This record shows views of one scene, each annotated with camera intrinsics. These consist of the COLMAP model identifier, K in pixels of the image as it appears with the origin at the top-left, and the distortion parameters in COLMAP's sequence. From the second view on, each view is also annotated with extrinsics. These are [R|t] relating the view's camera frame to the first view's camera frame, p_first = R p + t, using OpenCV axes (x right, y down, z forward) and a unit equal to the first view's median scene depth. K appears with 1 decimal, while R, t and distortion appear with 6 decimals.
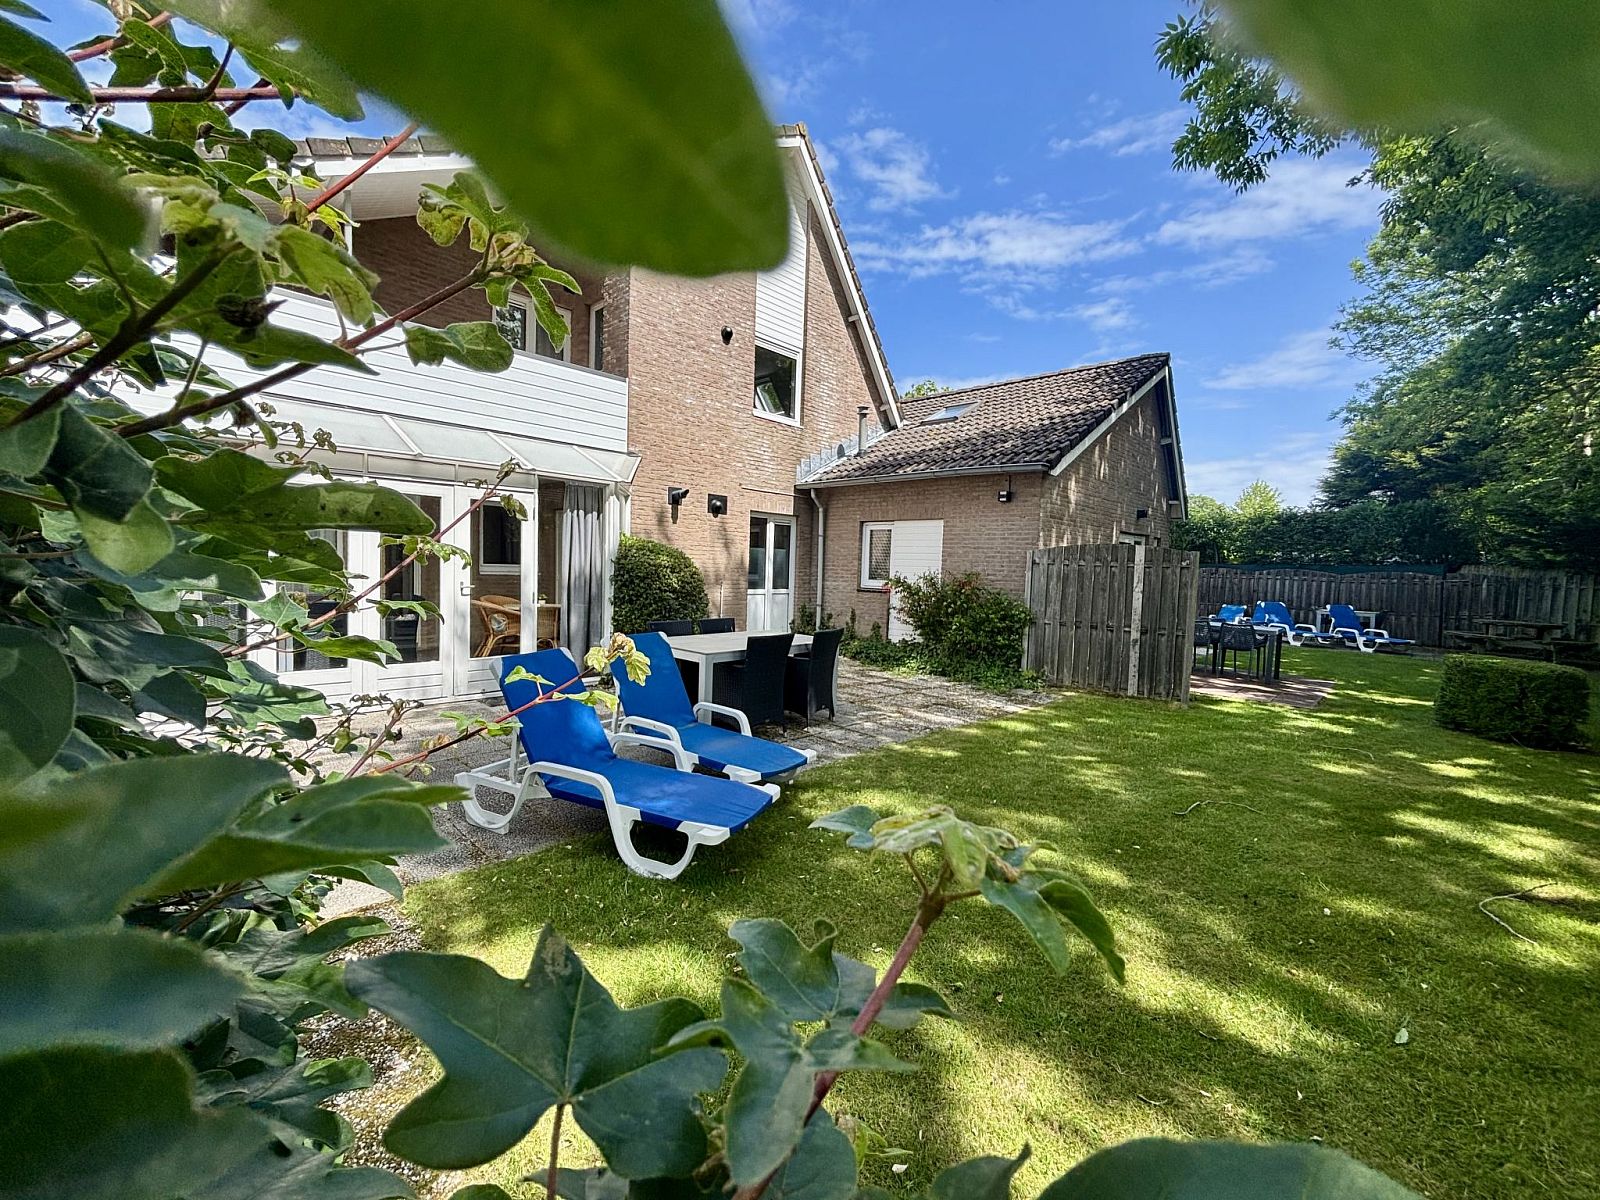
lens RADIAL K [[619.5, 0, 789.5], [0, 619.5, 630.3], [0, 0, 1]] dist [-0.001035, -0.000063]
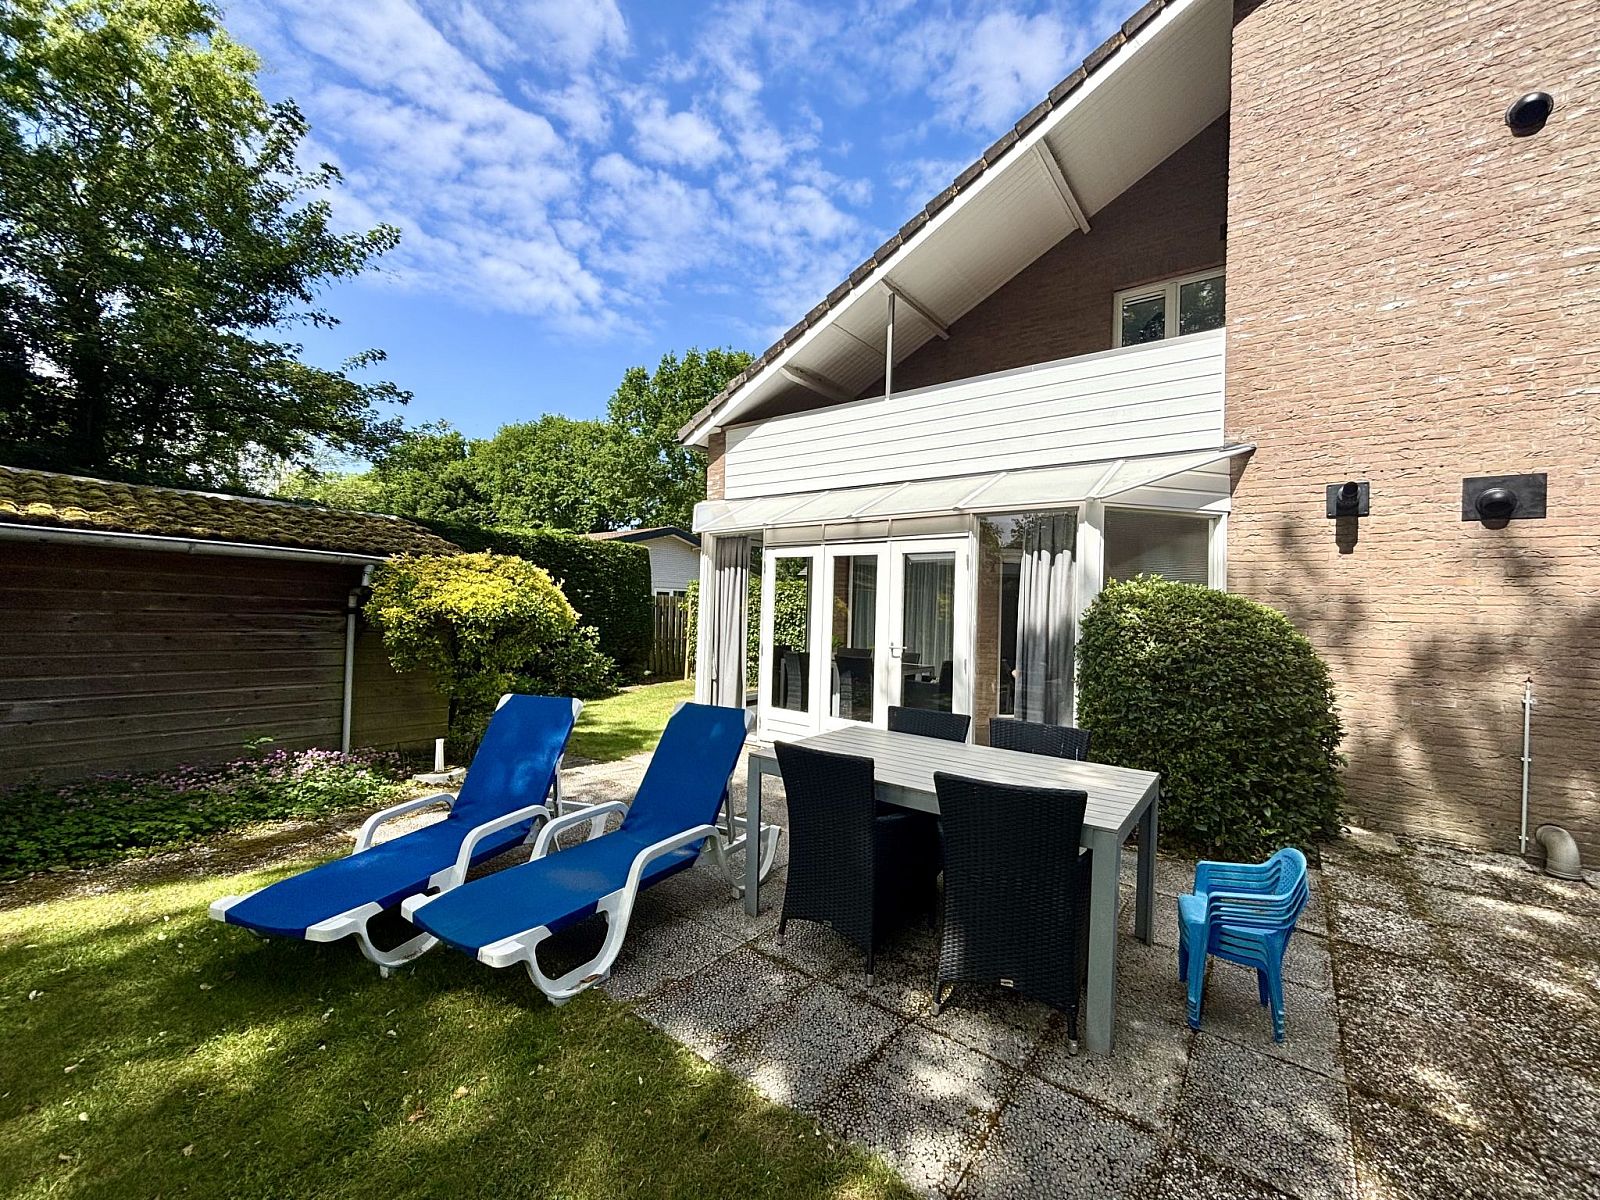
lens RADIAL K [[643.8, 0, 800.0], [0, 643.8, 600.0], [0, 0, 1]] dist [0.001194, 0.000125]
pose [[0.131823, -0.037195, -0.990575, 0.269992], [-0.127324, 0.990383, -0.054131, -0.047055], [0.983062, 0.133260, 0.125820, 0.484256]]
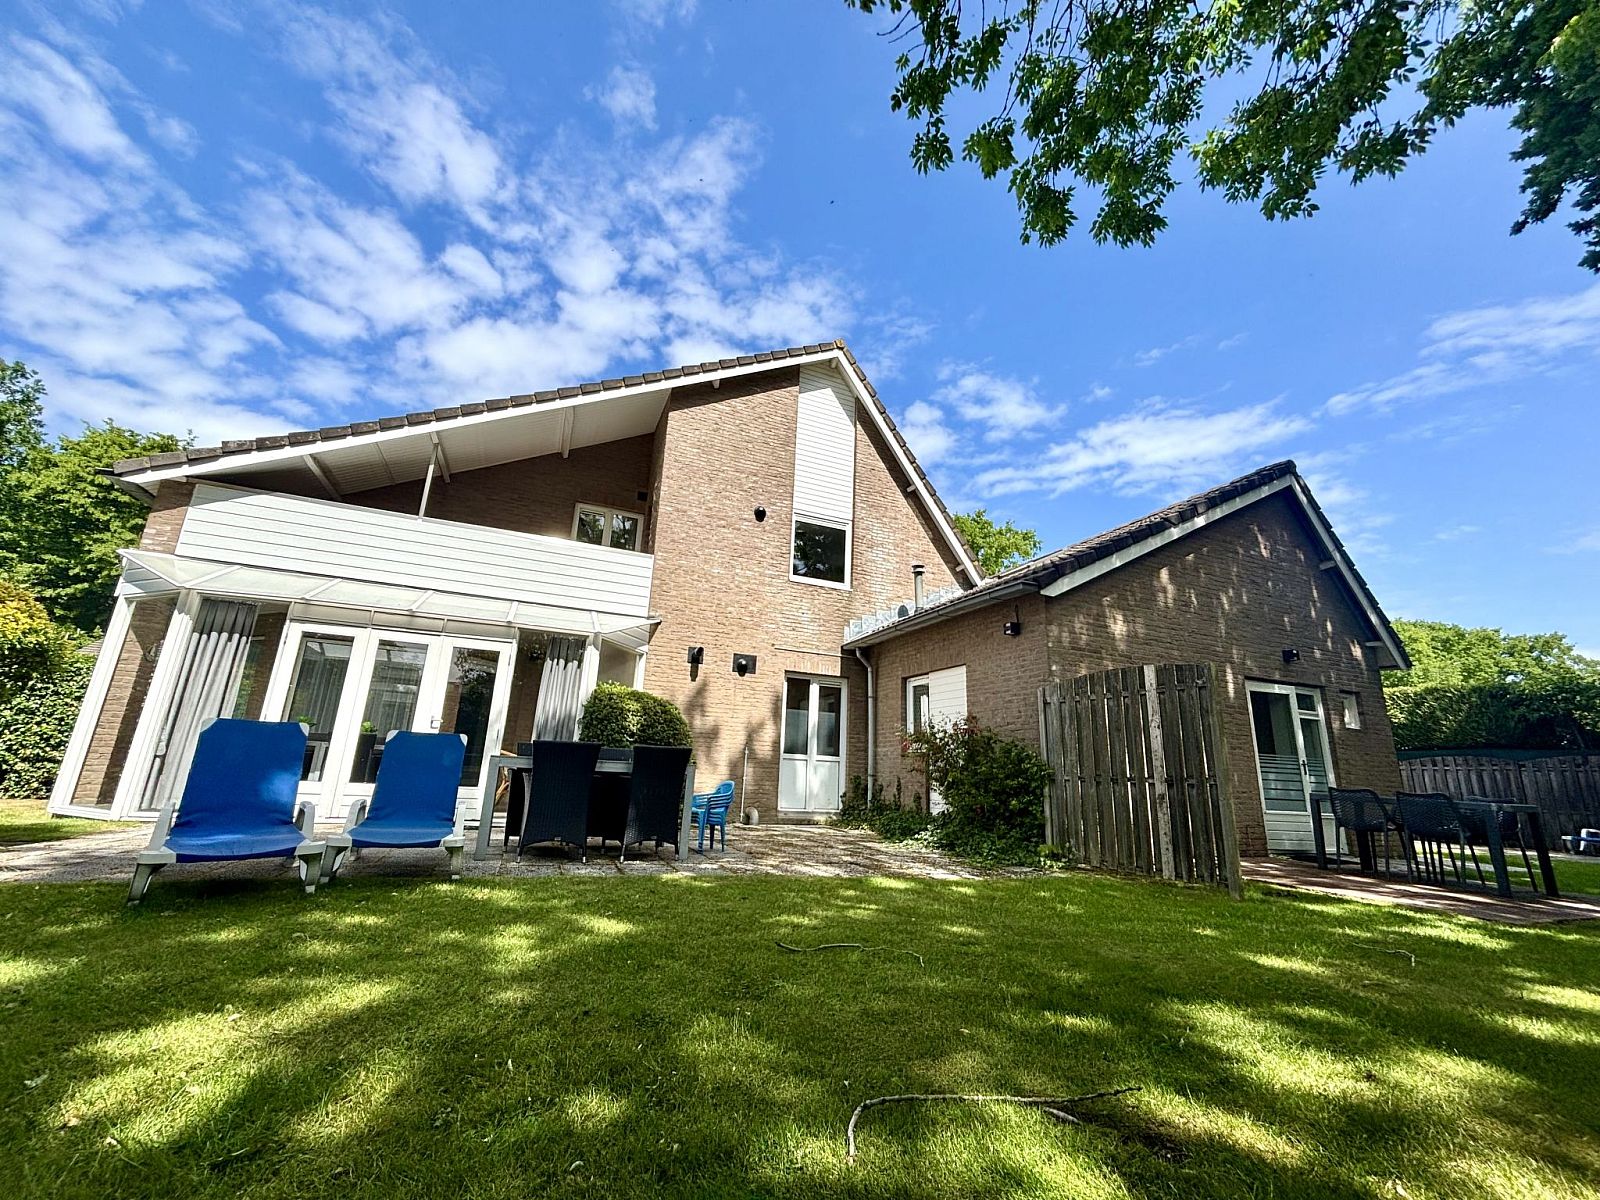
lens RADIAL K [[643.8, 0, 800.0], [0, 643.8, 600.0], [0, 0, 1]] dist [0.001194, 0.000125]
pose [[0.922199, -0.092694, -0.375443, 0.381534], [-0.055337, 0.929227, -0.365342, 0.080744], [0.382737, 0.357693, 0.851803, 0.105761]]
